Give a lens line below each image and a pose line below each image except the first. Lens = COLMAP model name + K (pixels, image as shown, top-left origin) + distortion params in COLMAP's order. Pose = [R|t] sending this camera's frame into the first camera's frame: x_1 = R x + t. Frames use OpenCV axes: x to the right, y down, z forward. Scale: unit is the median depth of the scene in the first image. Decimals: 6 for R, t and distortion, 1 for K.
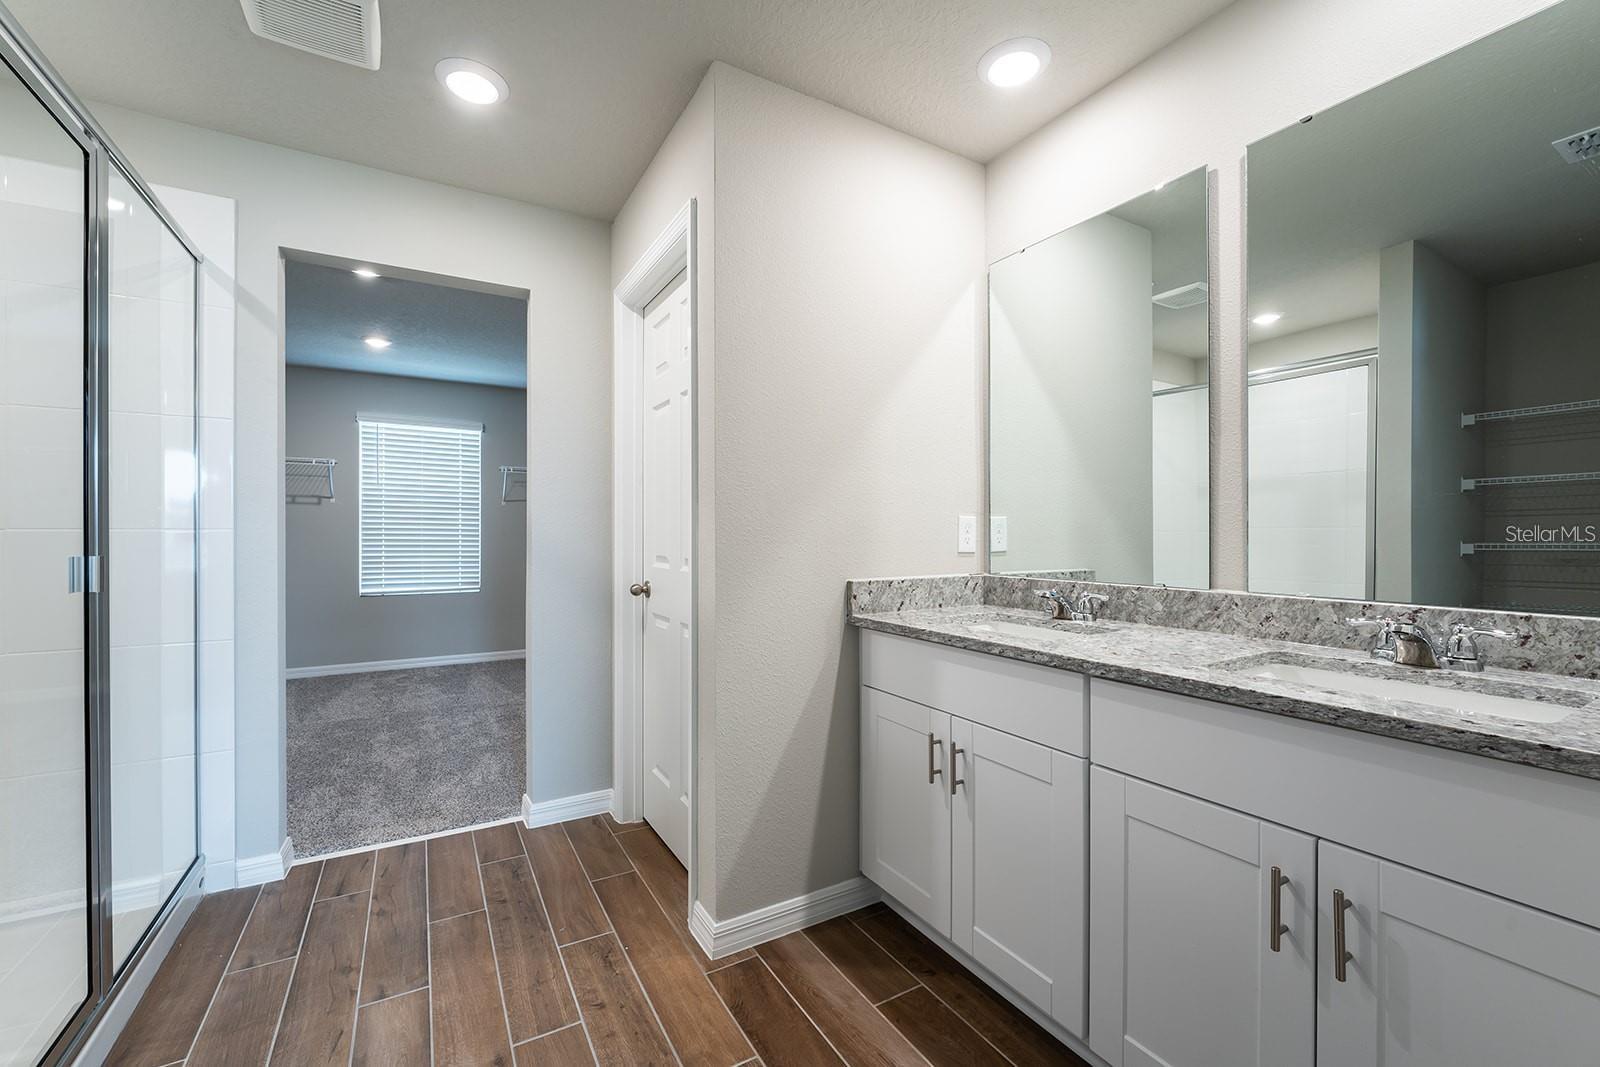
lens RADIAL K [[645.0, 0, 812.7], [0, 645.0, 537.5], [0, 0, 1]] dist [0.002977, 0.000182]
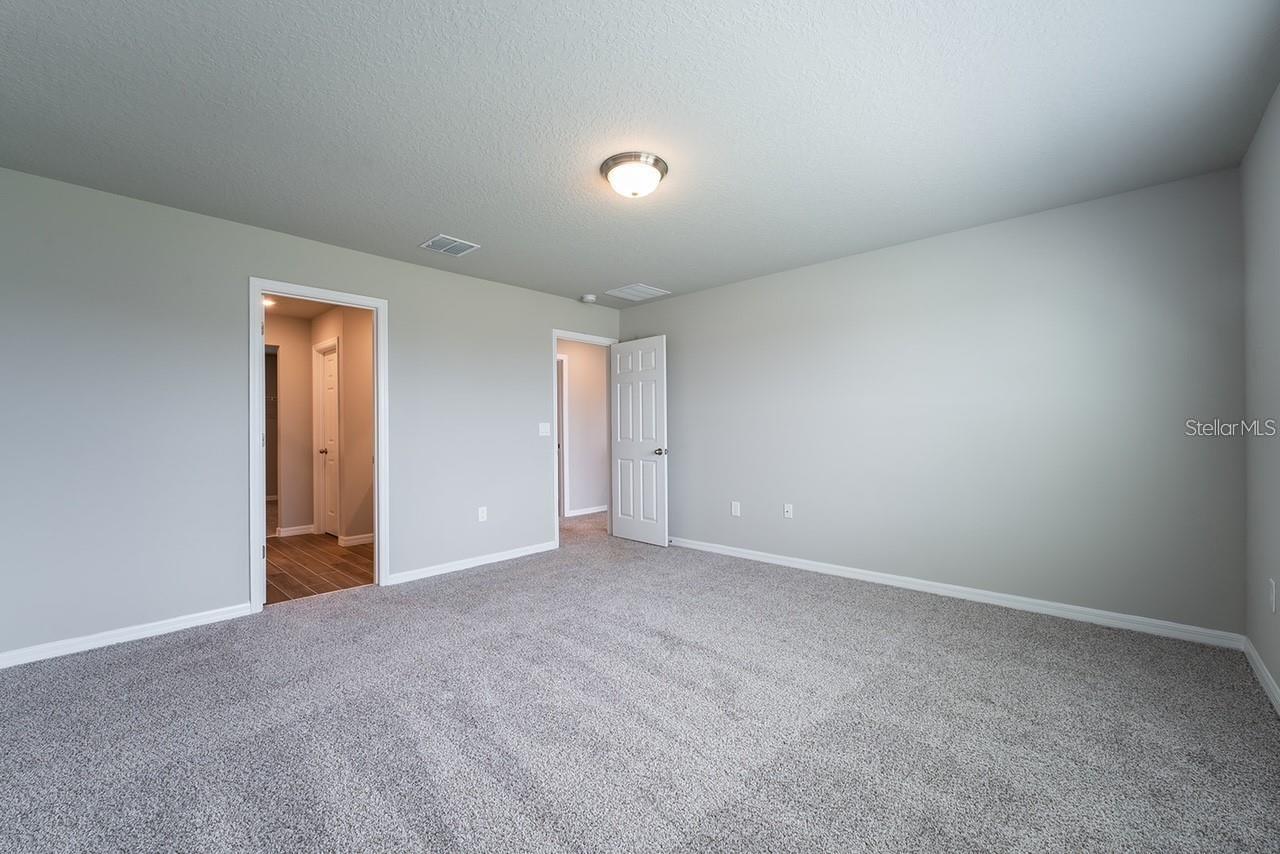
lens RADIAL K [[516.0, 0, 638.7], [0, 516.0, 427.7], [0, 0, 1]] dist [0.002977, 0.000182]
pose [[0.966747, -0.005977, 0.255667, 0.522288], [0.005236, 0.999980, 0.003576, -0.026274], [-0.255683, -0.002118, 0.966758, -1.645806]]
